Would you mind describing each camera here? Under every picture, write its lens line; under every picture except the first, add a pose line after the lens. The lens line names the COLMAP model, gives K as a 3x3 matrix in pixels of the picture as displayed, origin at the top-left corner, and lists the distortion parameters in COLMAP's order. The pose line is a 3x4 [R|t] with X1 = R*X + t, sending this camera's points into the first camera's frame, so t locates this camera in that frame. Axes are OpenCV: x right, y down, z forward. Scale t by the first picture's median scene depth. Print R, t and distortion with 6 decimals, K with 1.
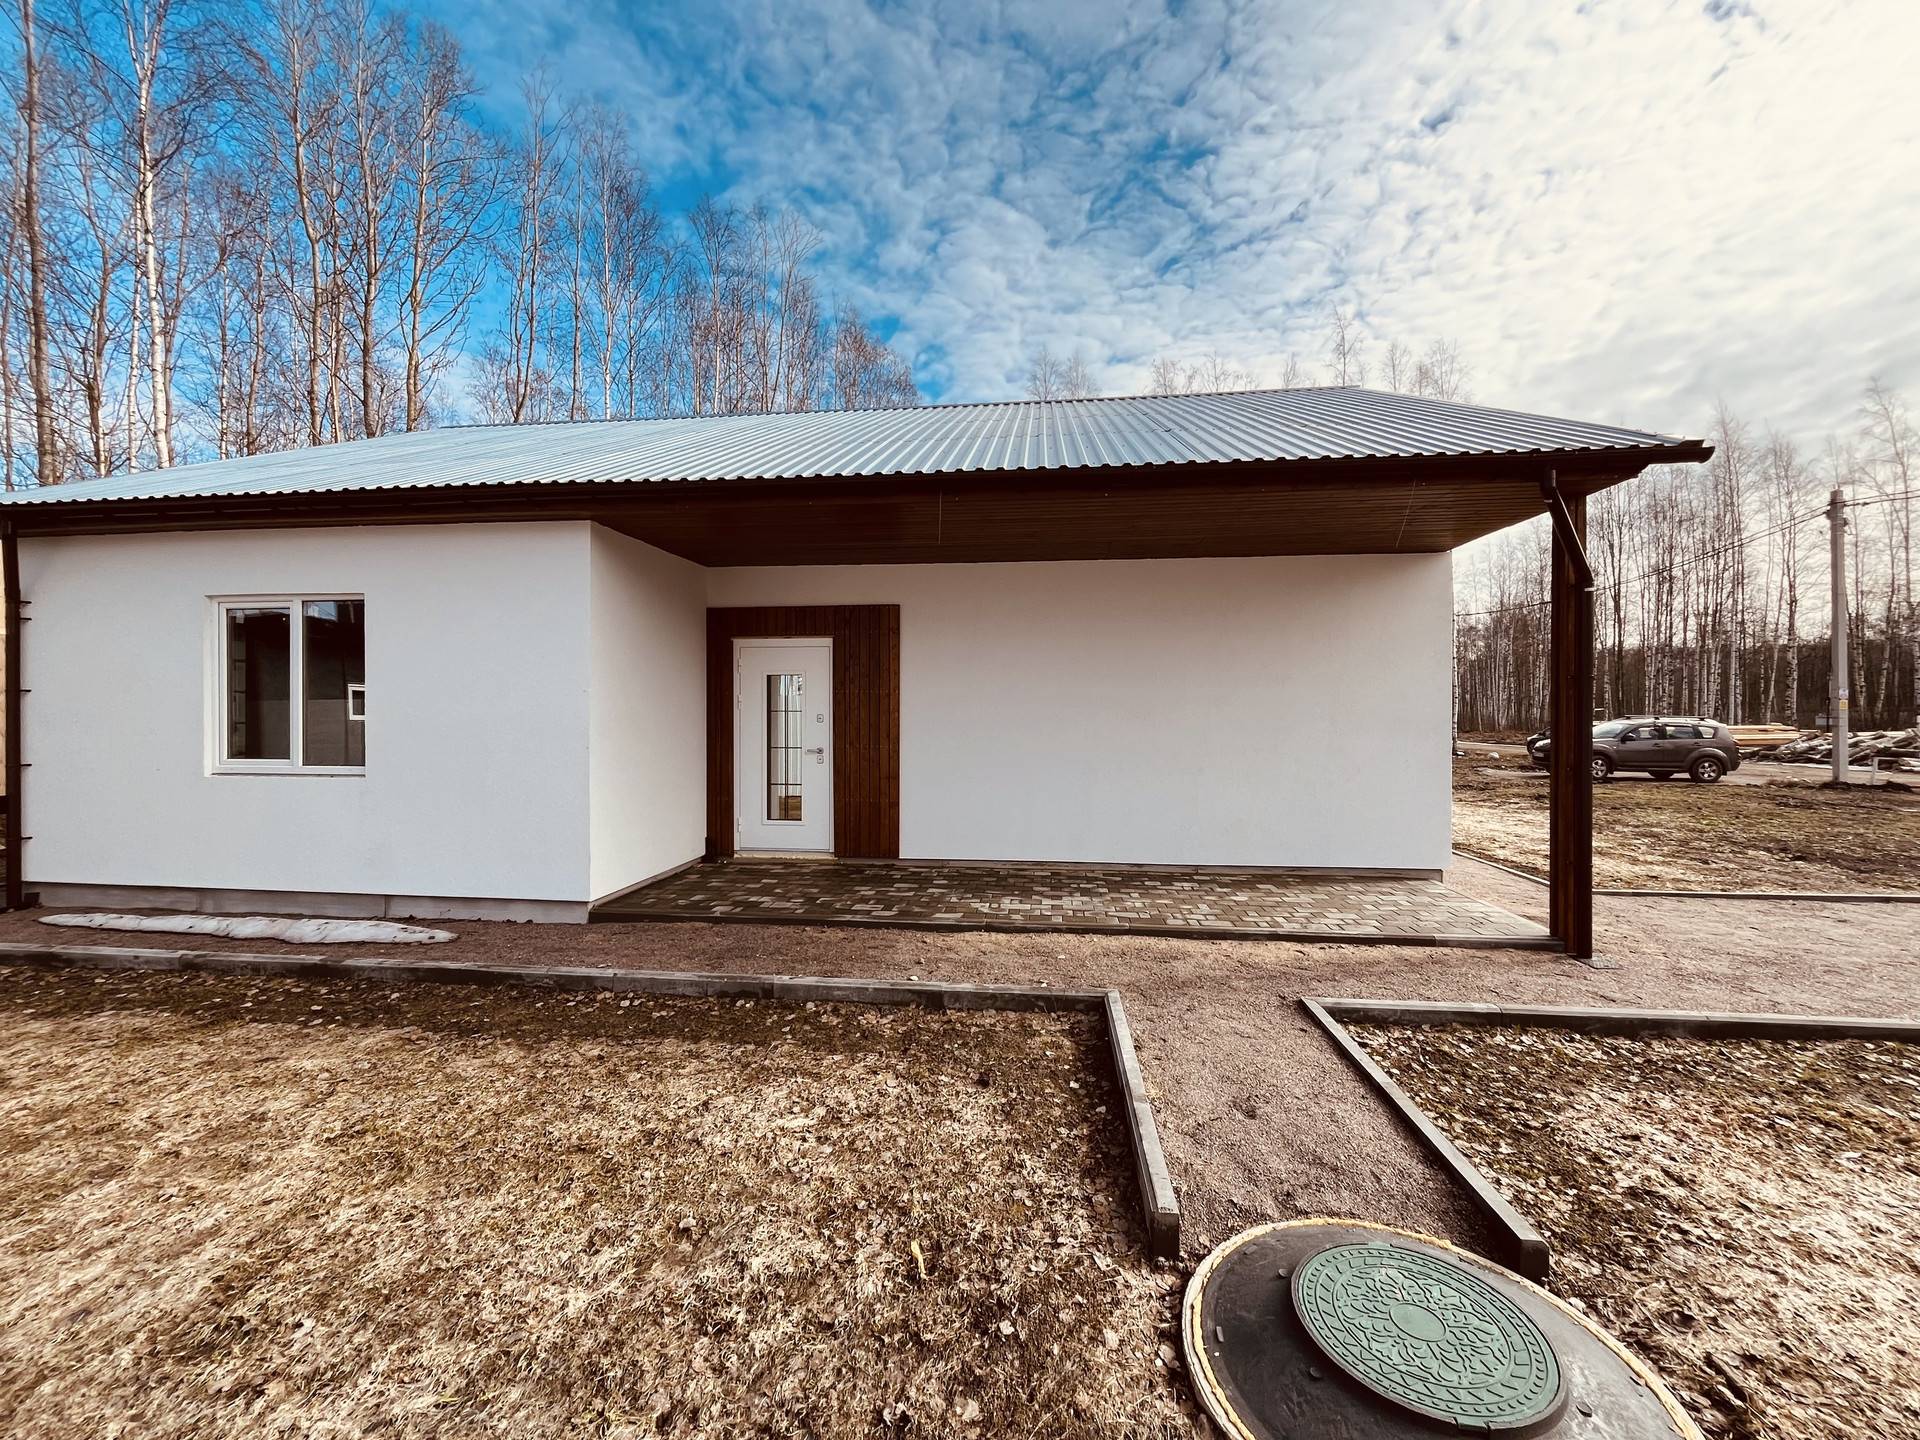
lens RADIAL K [[788.1, 0, 800.1], [0, 788.1, 683.4], [0, 0, 1]] dist [0.001105, -0.003199]
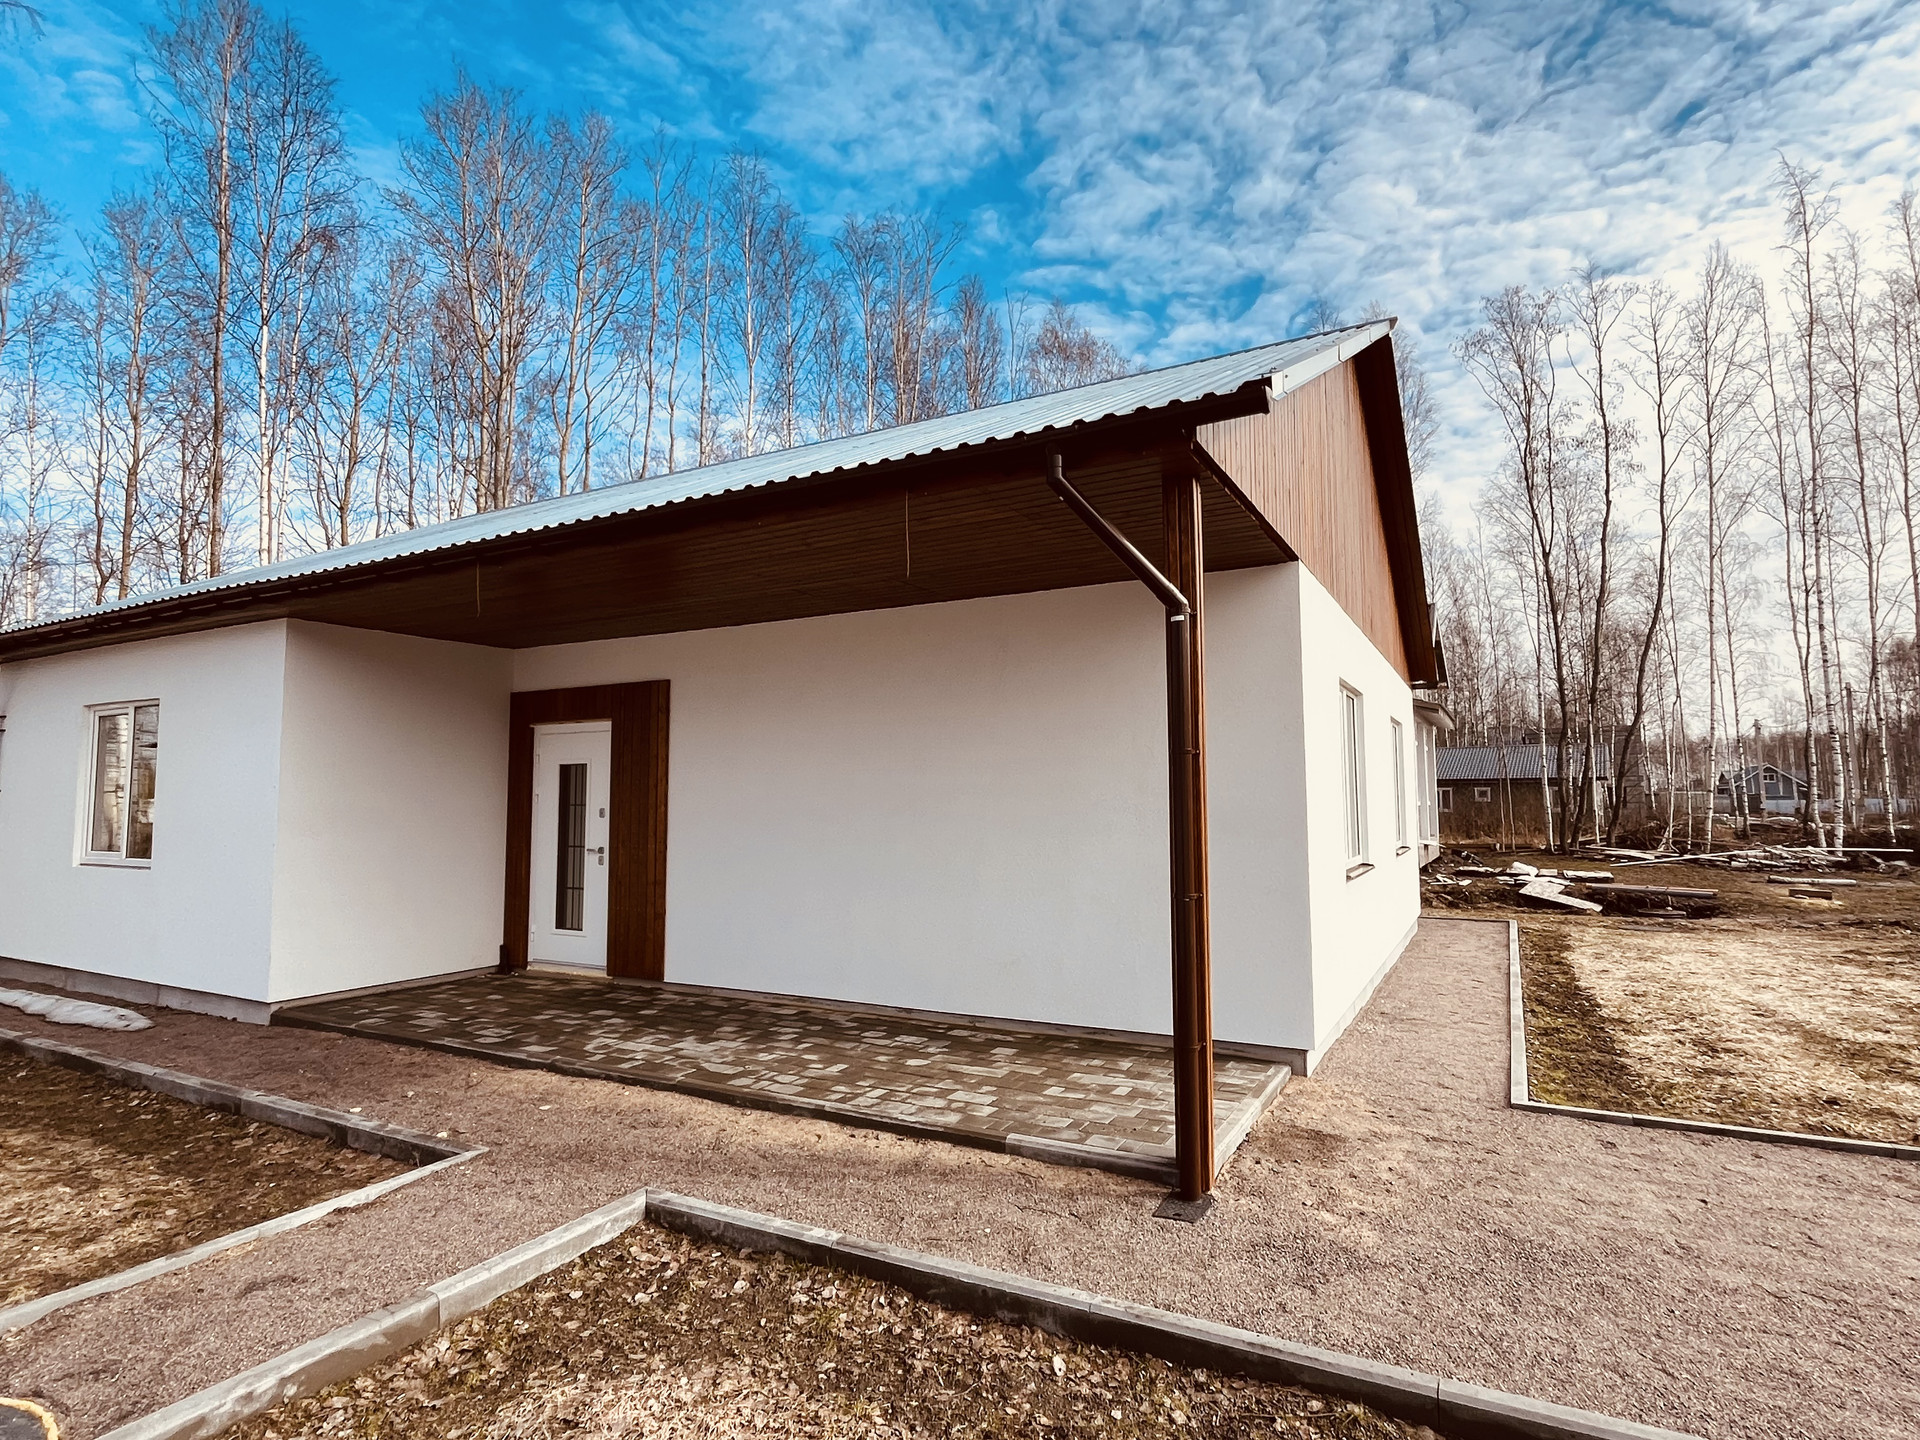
lens RADIAL K [[975.6, 0, 987.8], [0, 975.6, 728.0], [0, 0, 1]] dist [0.002452, -0.002670]
pose [[0.934403, -0.031997, -0.354778, 0.198799], [0.021874, 0.999232, -0.032511, -0.001206], [0.355546, 0.022618, 0.934385, 0.035475]]
